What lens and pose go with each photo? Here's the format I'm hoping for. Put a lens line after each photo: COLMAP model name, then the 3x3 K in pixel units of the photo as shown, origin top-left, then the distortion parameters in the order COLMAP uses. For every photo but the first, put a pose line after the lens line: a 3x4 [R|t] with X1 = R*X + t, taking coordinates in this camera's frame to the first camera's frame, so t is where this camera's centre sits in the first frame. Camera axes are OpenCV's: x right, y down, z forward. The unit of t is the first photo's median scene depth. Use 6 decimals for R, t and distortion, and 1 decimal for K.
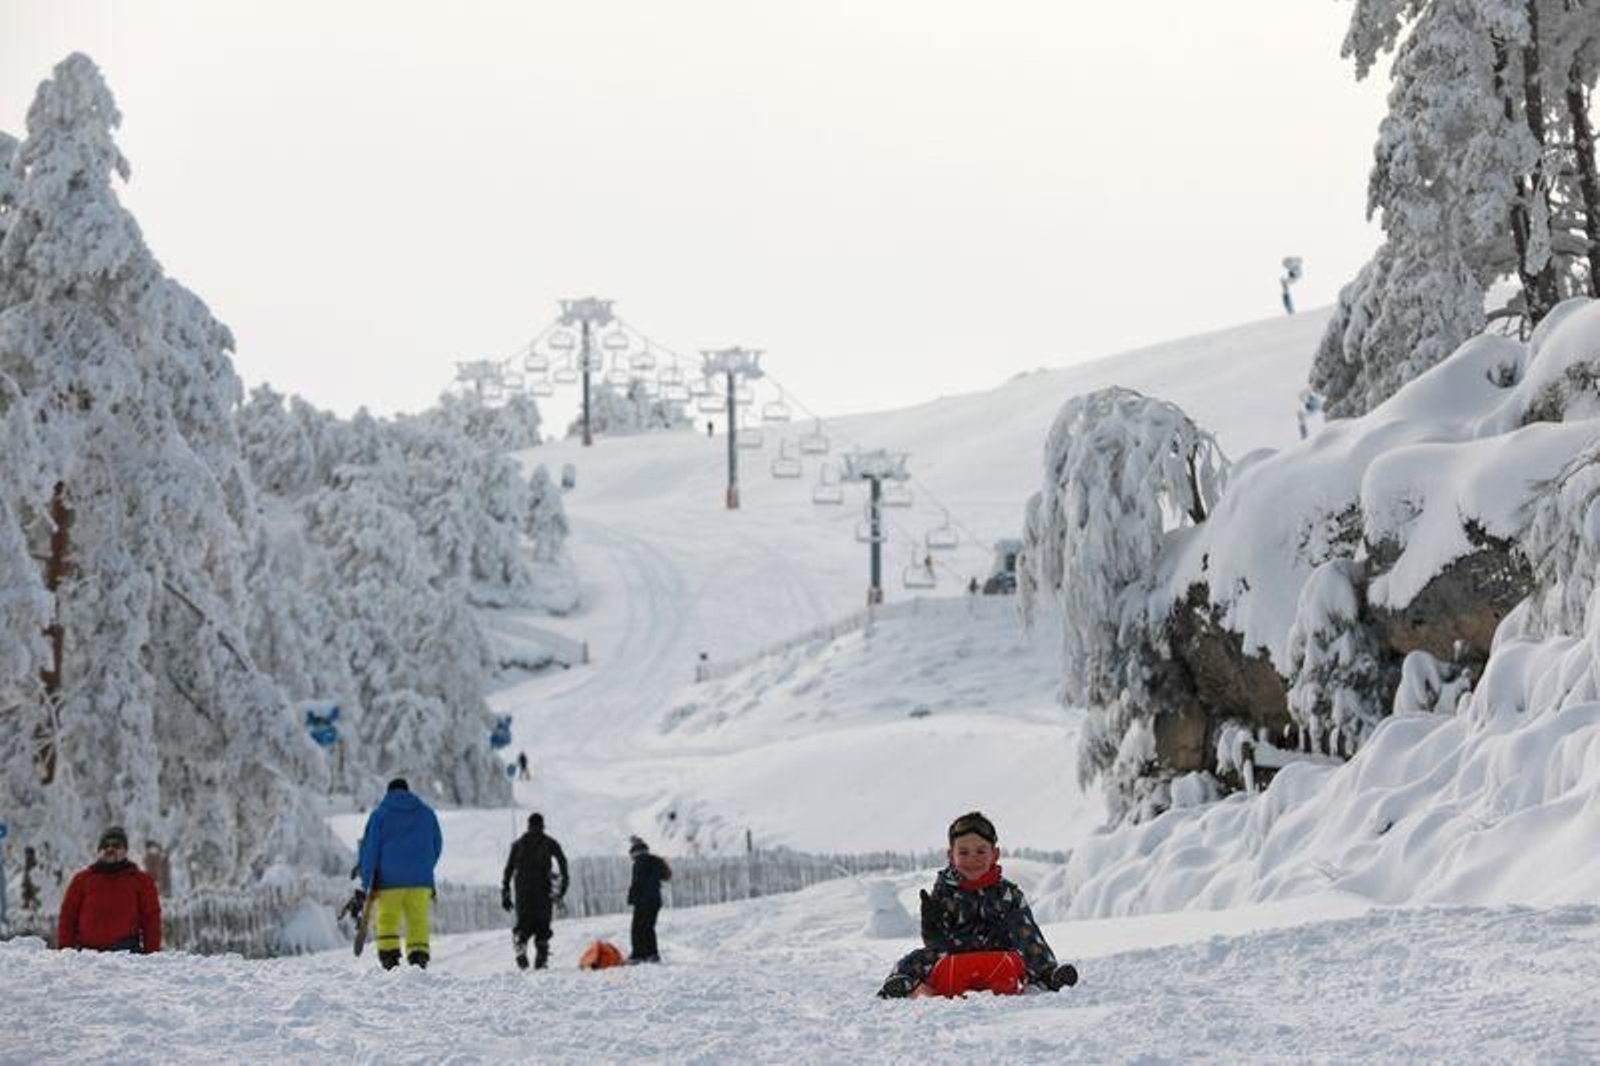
lens RADIAL K [[8740.2, 0, 797.9], [0, 8740.2, 485.9], [0, 0, 1]] dist [1.607041, 0.000000]
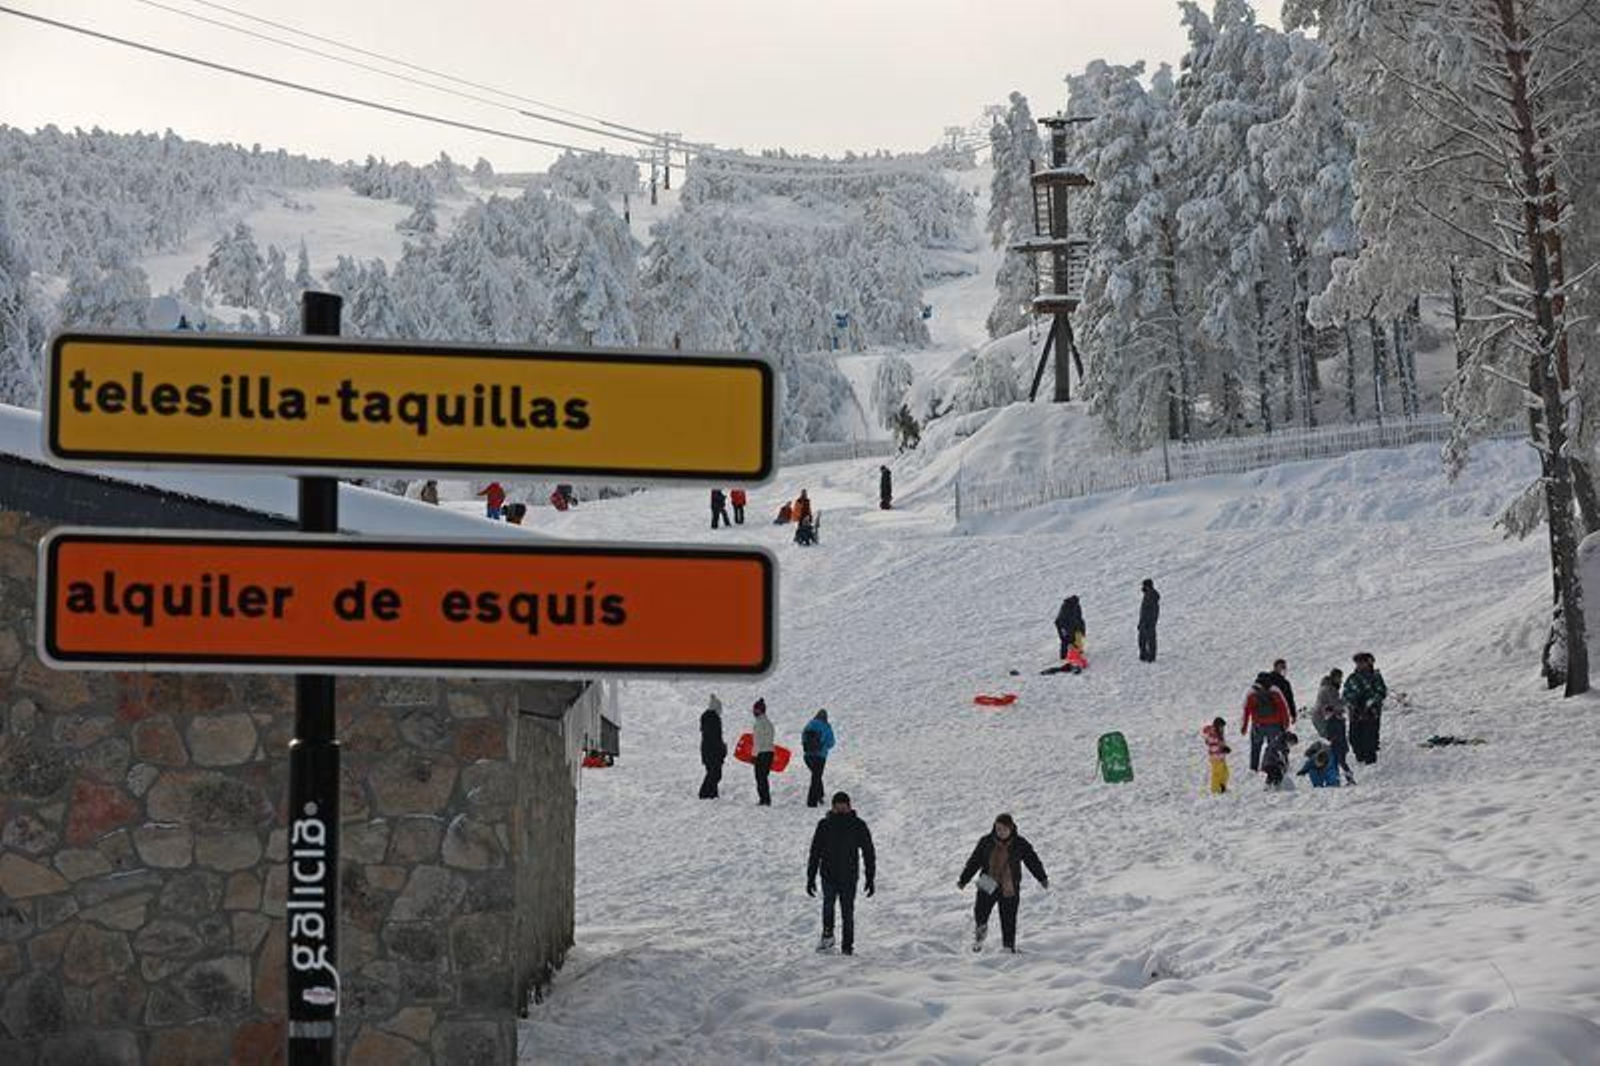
lens RADIAL K [[4052.8, 0, 807.7], [0, 4052.8, 524.1], [0, 0, 1]] dist [-0.140852, 0.000000]
pose [[0.996803, 0.014609, -0.078546, 0.101860], [-0.007371, 0.995762, 0.091670, -0.074184], [0.079552, -0.090798, 0.992687, -0.655493]]
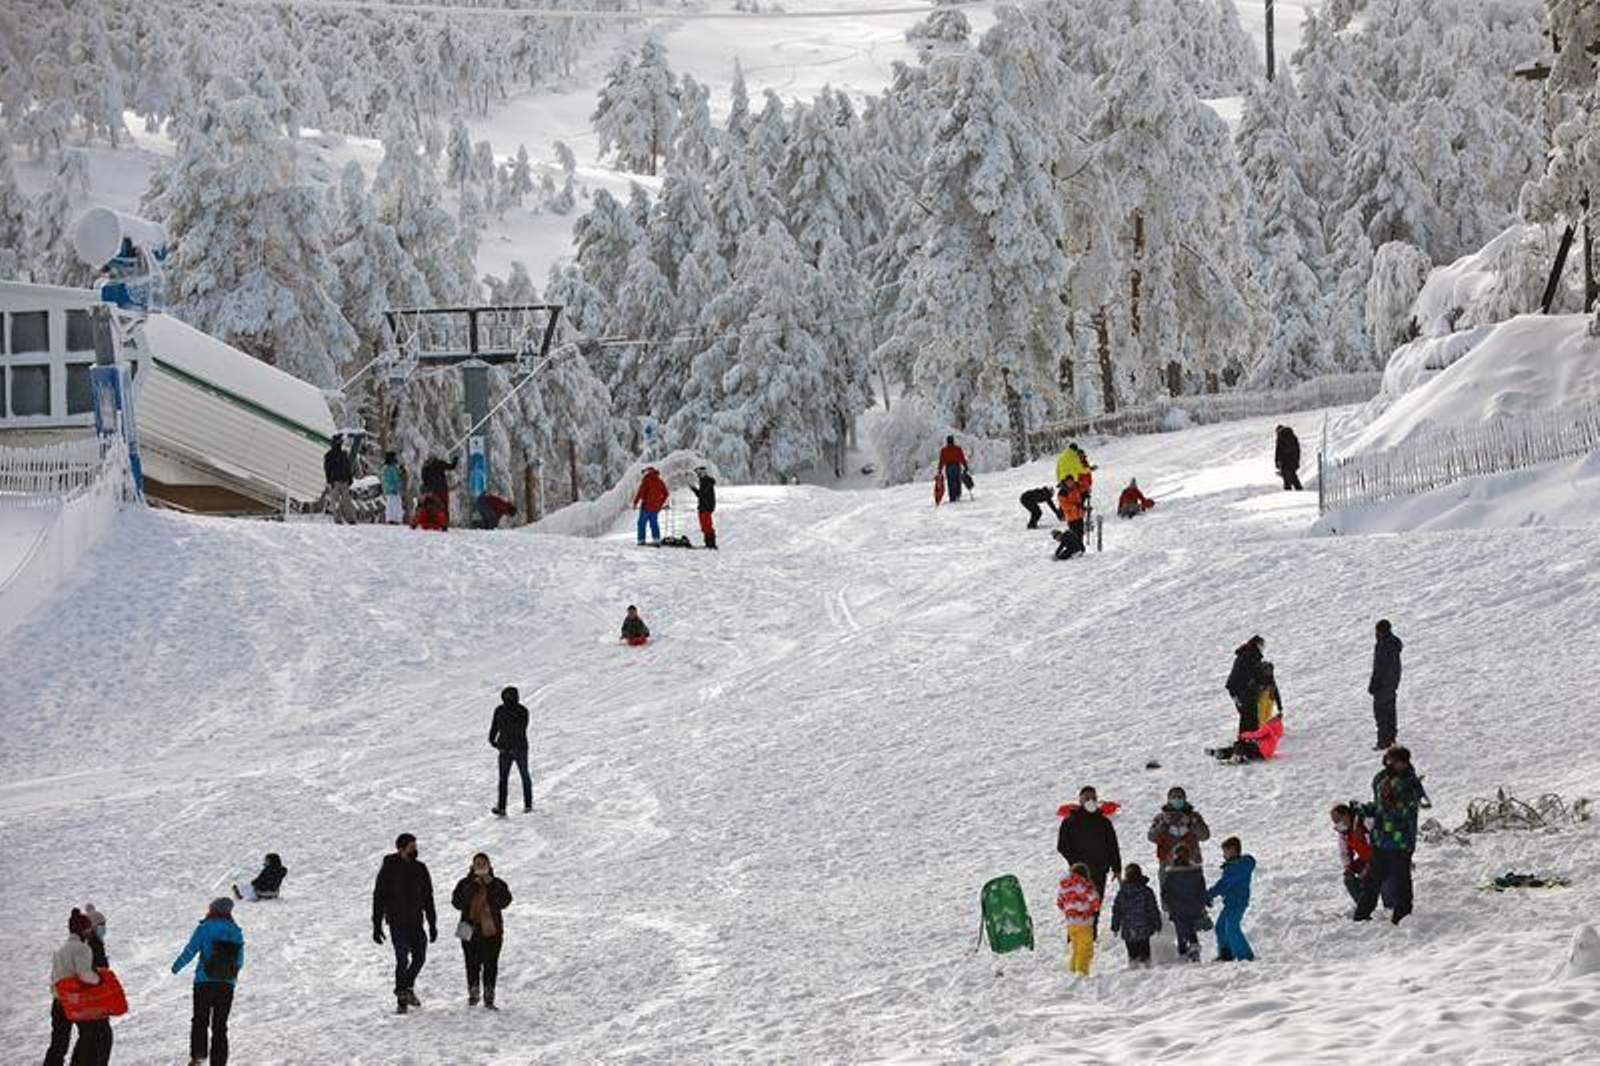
lens RADIAL K [[6315.6, 0, 793.3], [0, 6315.6, 530.0], [0, 0, 1]] dist [0.212621, 0.000000]
pose [[0.976969, -0.012513, -0.213012, 0.183960], [0.034004, 0.994652, 0.097526, -0.081683], [0.210653, -0.102523, 0.972170, -0.663743]]
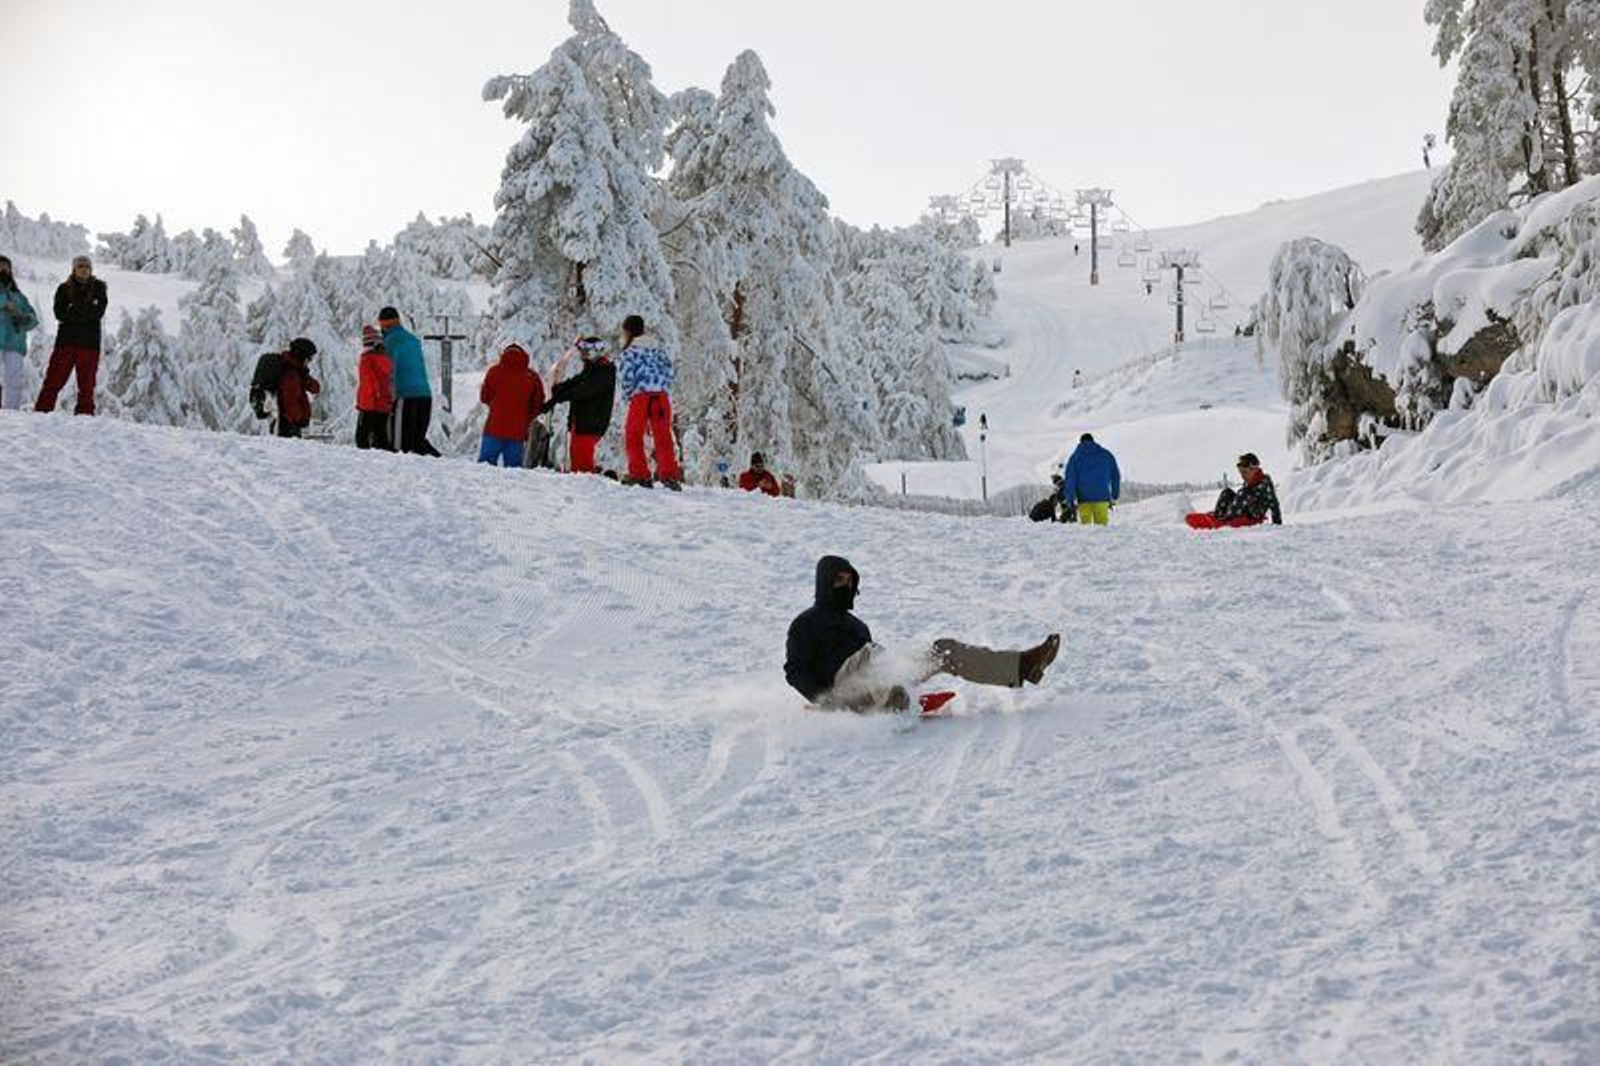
lens RADIAL K [[5256.0, 0, 789.4], [0, 5256.0, 438.8], [0, 0, 1]] dist [0.175344, 0.000000]
pose [[0.997878, 0.002740, -0.065050, -0.000929], [-0.000634, 0.999475, 0.032385, -0.003054], [0.065104, -0.032275, 0.997356, -0.099795]]
